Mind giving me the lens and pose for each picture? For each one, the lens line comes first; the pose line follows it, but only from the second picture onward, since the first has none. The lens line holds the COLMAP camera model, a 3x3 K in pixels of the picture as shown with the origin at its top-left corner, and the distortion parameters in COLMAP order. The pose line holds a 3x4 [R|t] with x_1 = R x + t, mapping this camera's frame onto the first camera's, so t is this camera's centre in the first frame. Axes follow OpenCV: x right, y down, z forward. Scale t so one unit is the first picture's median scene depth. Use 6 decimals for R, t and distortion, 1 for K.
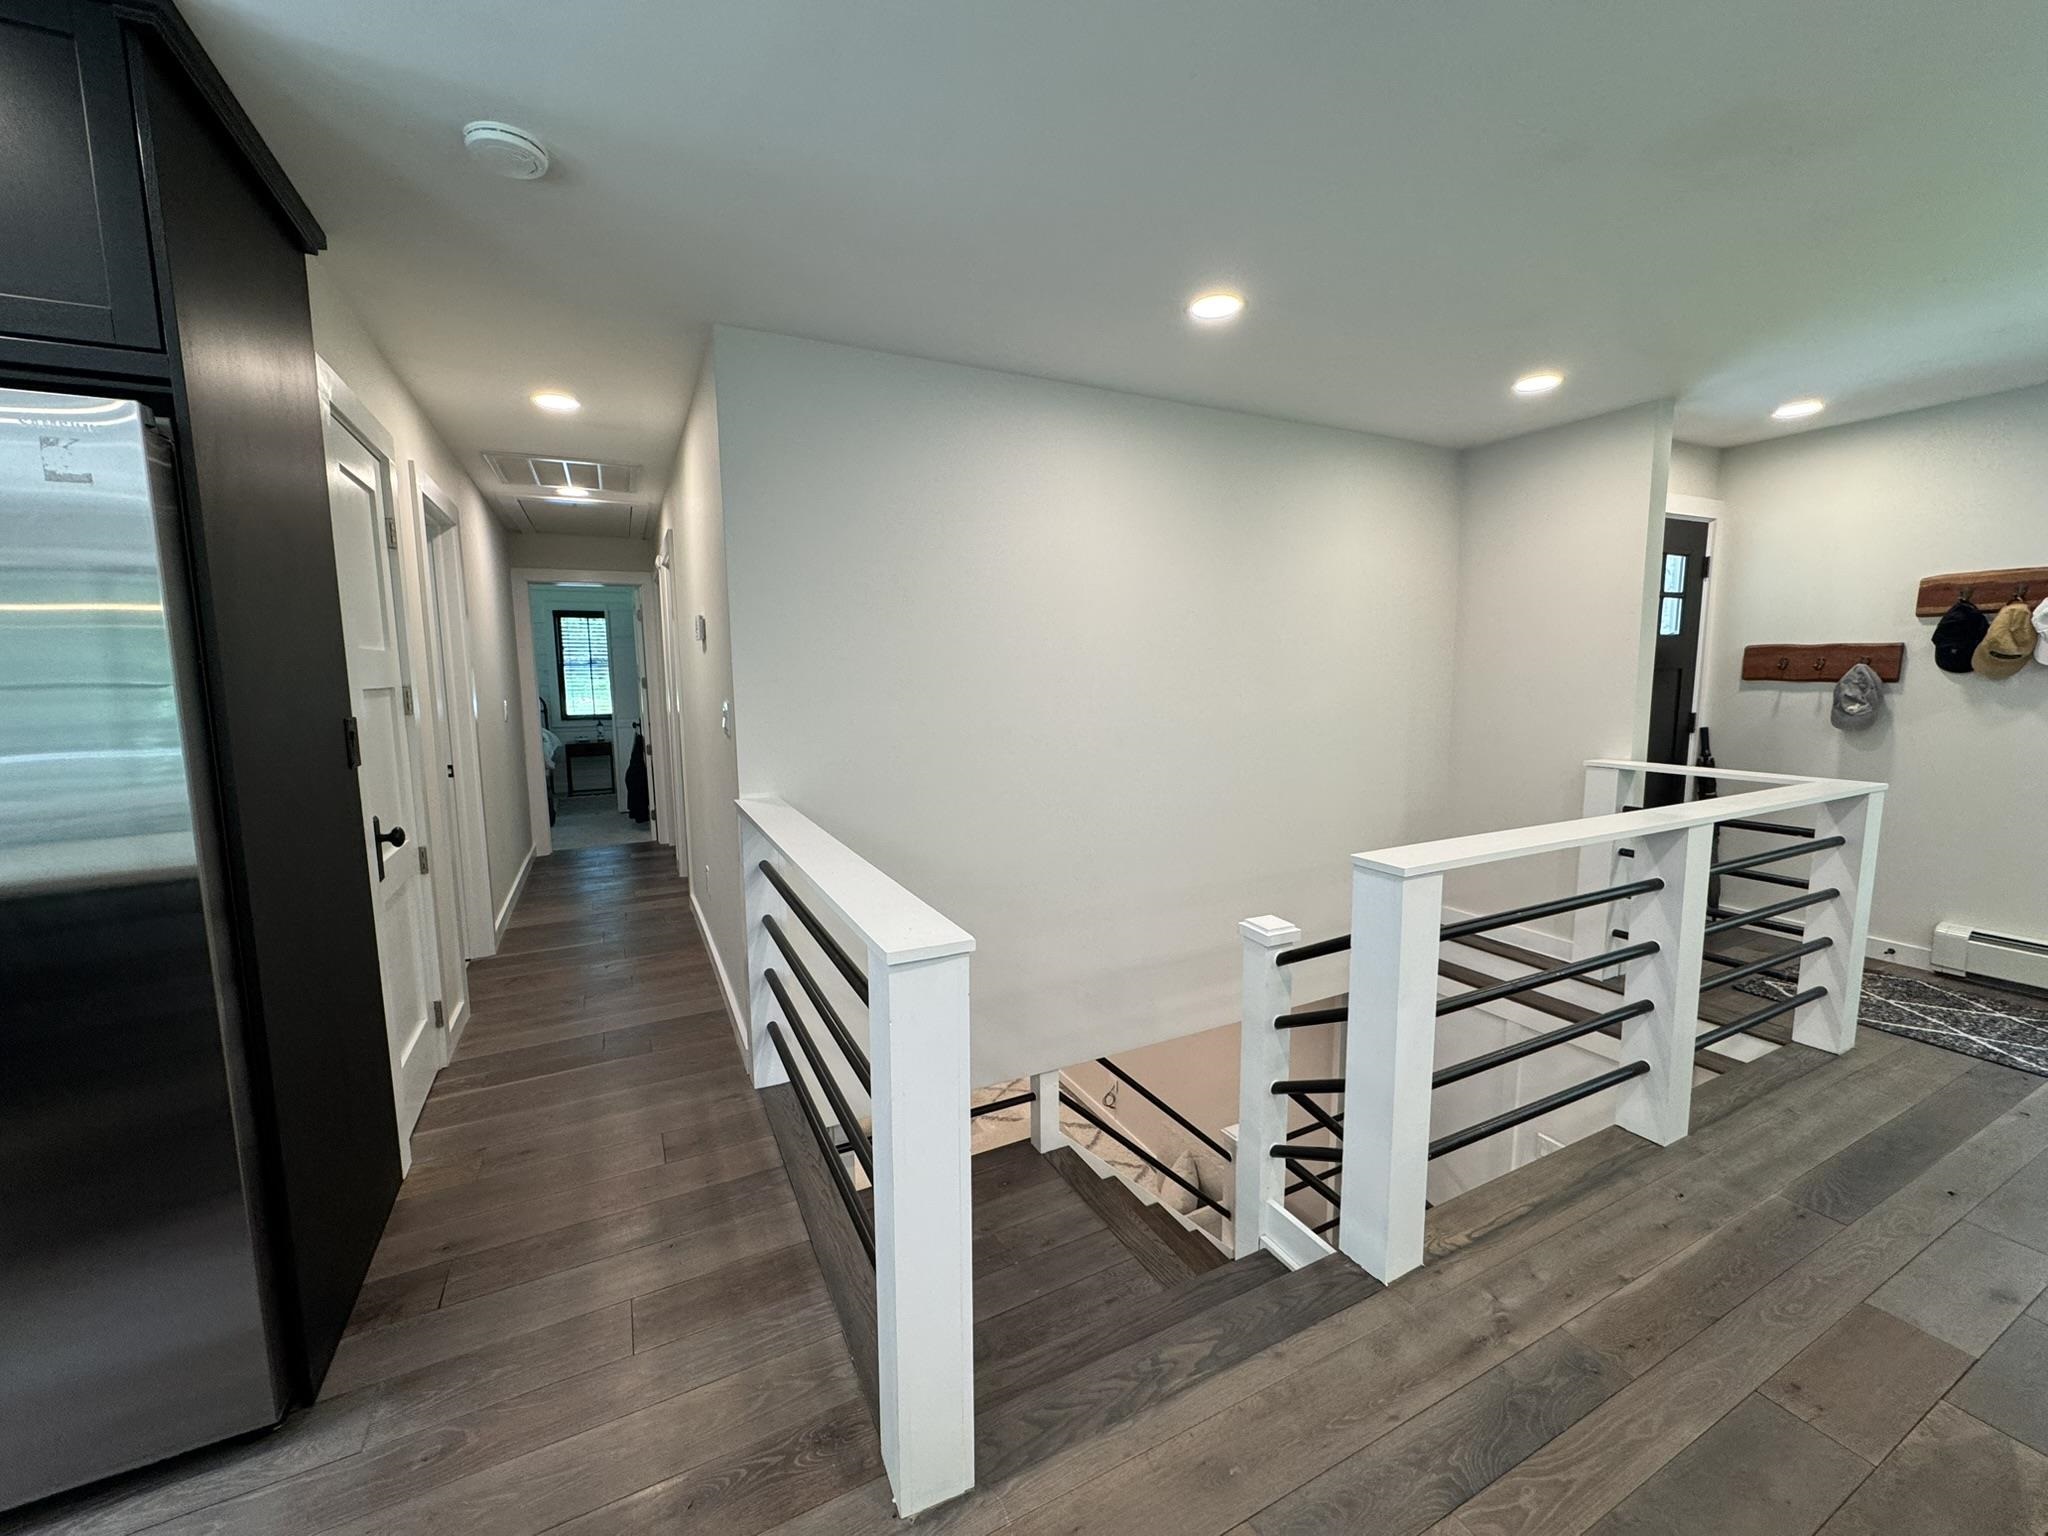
lens RADIAL K [[815.6, 0, 1020.8], [0, 815.6, 761.0], [0, 0, 1]] dist [-0.000323, -0.000287]
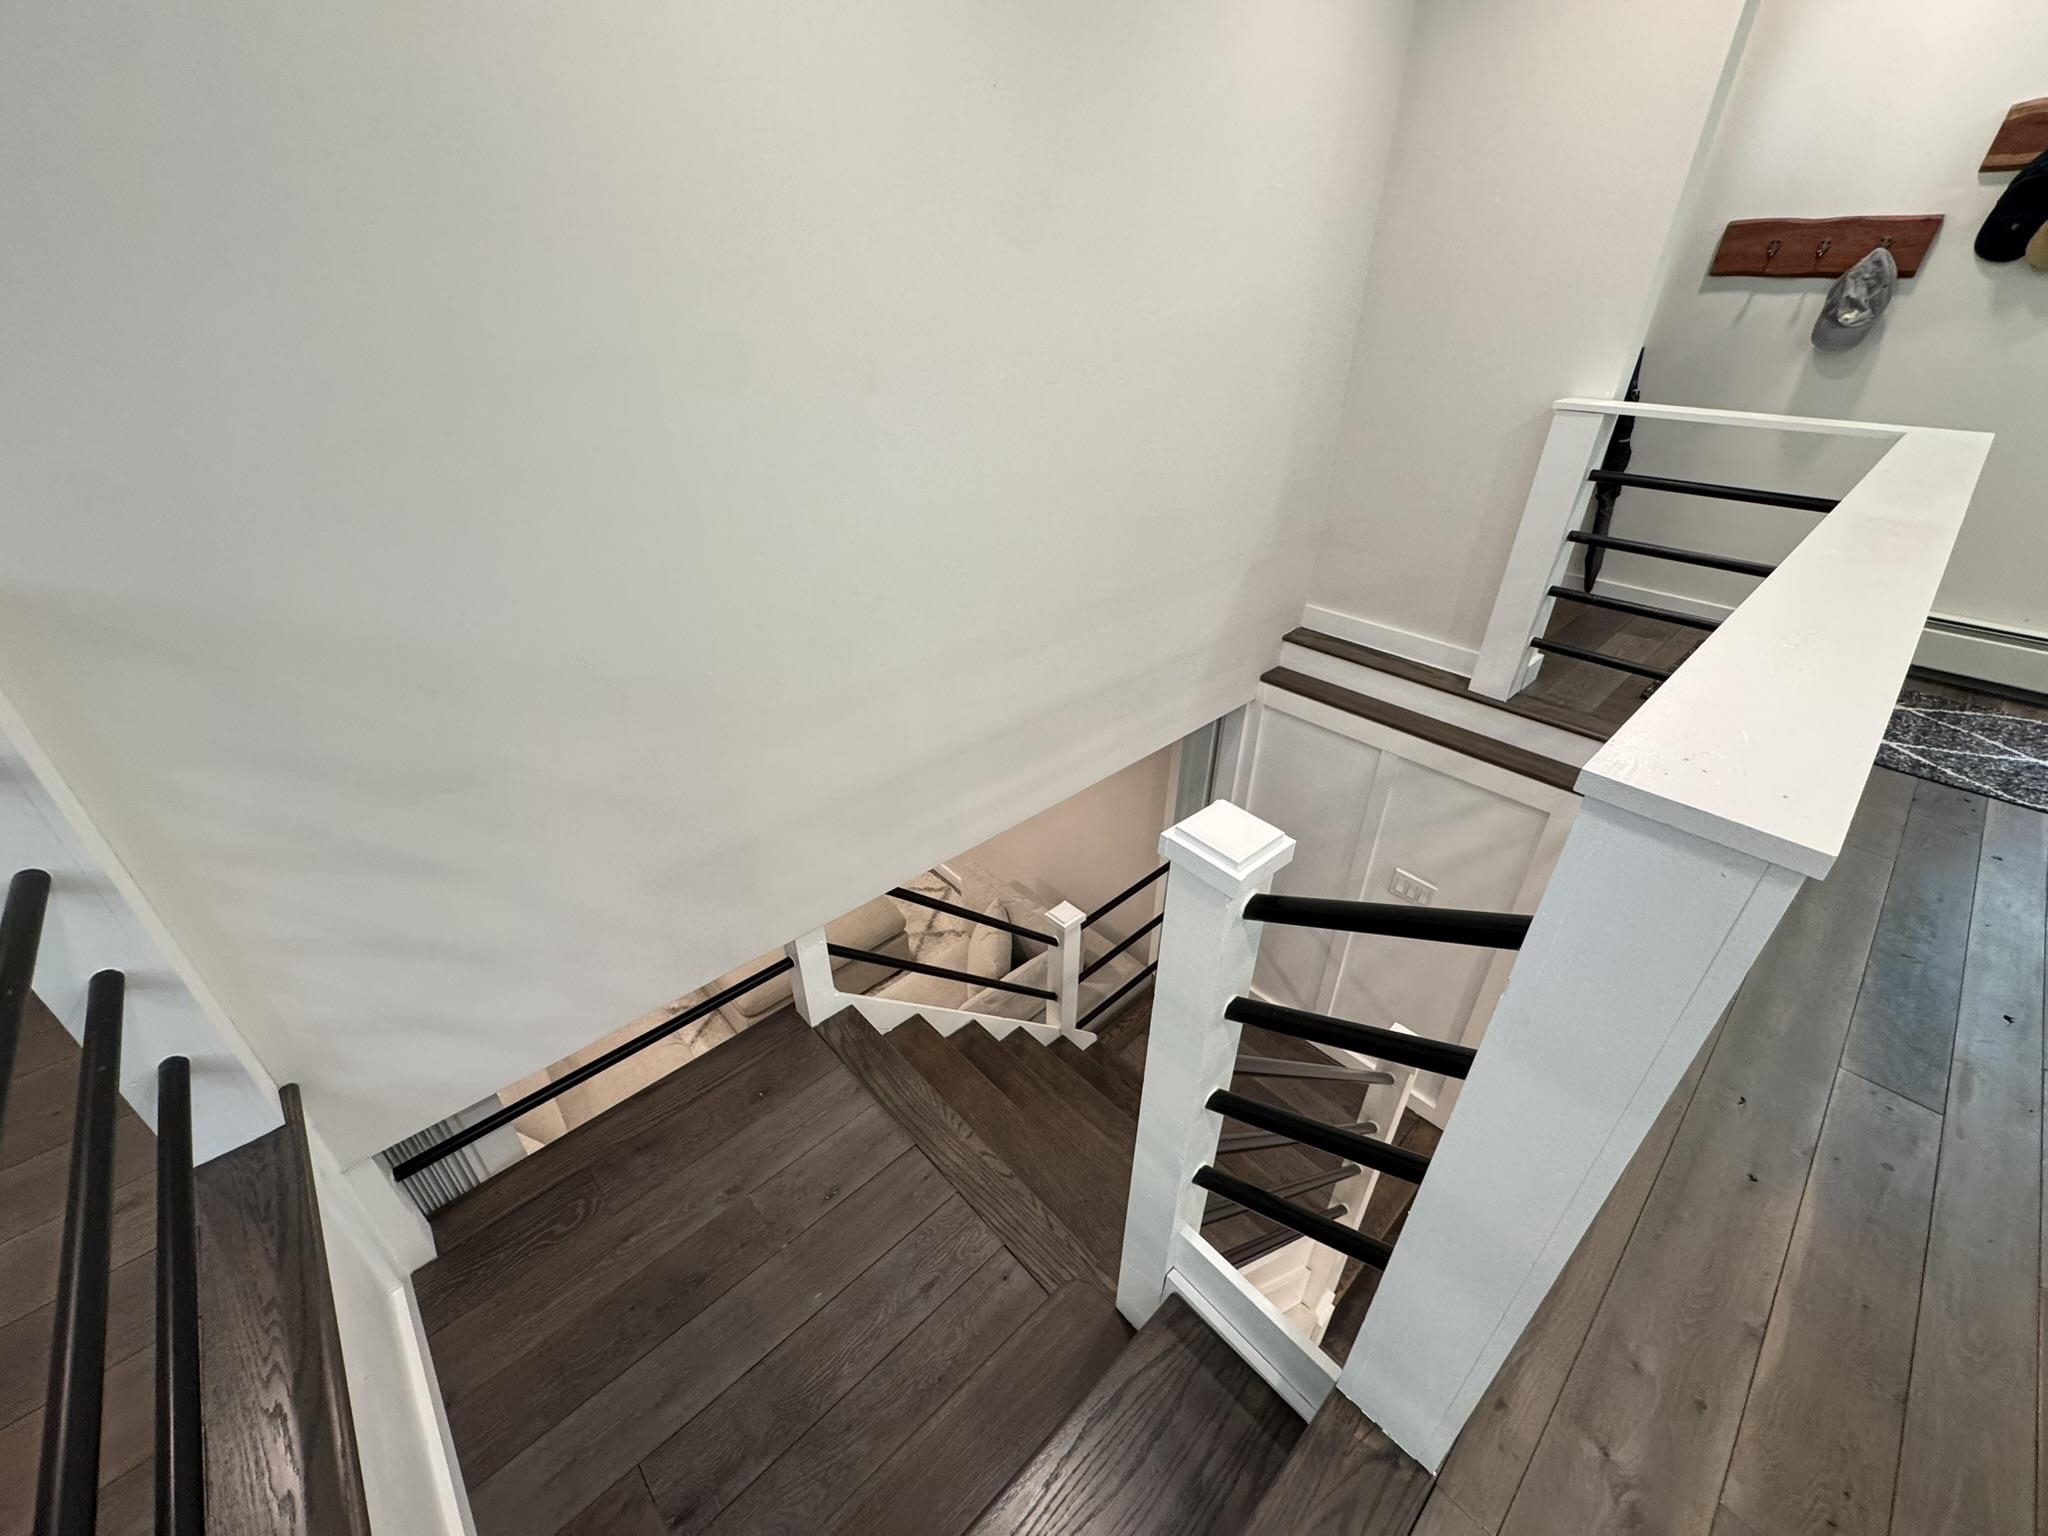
lens RADIAL K [[815.6, 0, 1020.8], [0, 815.6, 761.0], [0, 0, 1]] dist [-0.000323, -0.000287]
pose [[0.963024, -0.125046, 0.238640, 0.058560], [0.016909, 0.912070, 0.409686, -0.013056], [-0.268886, -0.390502, 0.880459, 0.418672]]
